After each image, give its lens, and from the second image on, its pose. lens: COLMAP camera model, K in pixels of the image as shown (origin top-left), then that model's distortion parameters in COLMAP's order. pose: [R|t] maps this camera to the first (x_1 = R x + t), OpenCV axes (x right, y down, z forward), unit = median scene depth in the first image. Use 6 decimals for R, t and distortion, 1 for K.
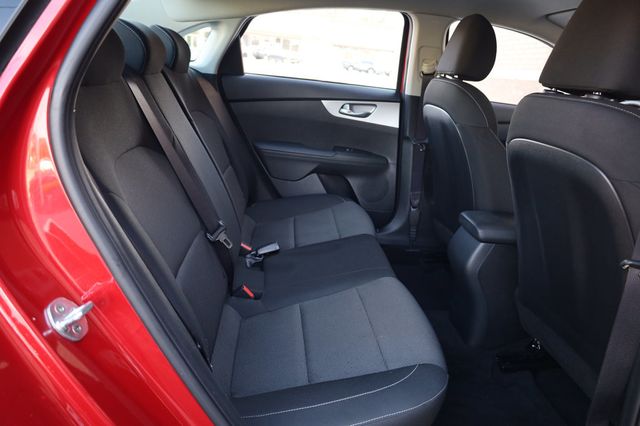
lens RADIAL K [[457.5, 0, 320.7], [0, 457.5, 215.2], [0, 0, 1]] dist [0.025299, -0.004253]
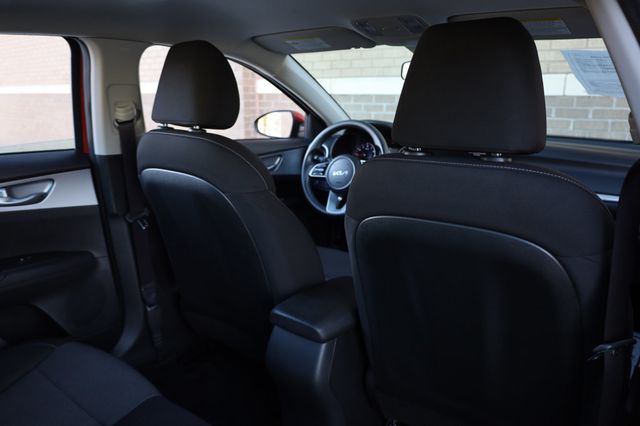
lens RADIAL K [[504.9, 0, 318.8], [0, 504.9, 210.2], [0, 0, 1]] dist [0.009314, -0.004154]
pose [[0.686732, -0.263495, 0.677473, -0.110790], [0.289415, 0.954045, 0.077694, -0.153342], [-0.666812, 0.142716, 0.731433, 0.268797]]
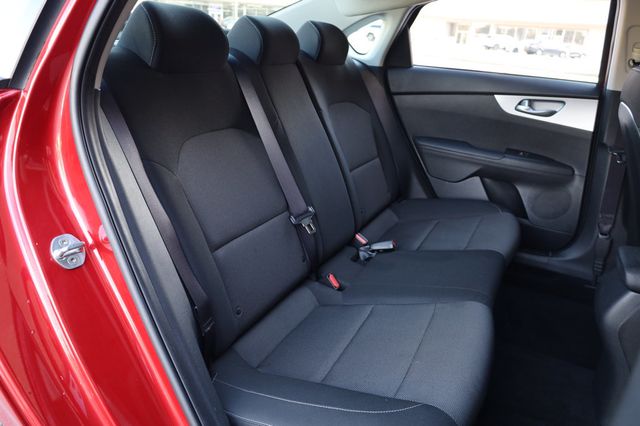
lens RADIAL K [[457.5, 0, 320.8], [0, 457.5, 212.2], [0, 0, 1]] dist [0.025299, -0.004253]
pose [[0.845562, 0.152710, -0.511571, 0.210300], [-0.153960, 0.987258, 0.040233, -0.012452], [0.511196, 0.044741, 0.858299, 0.081128]]
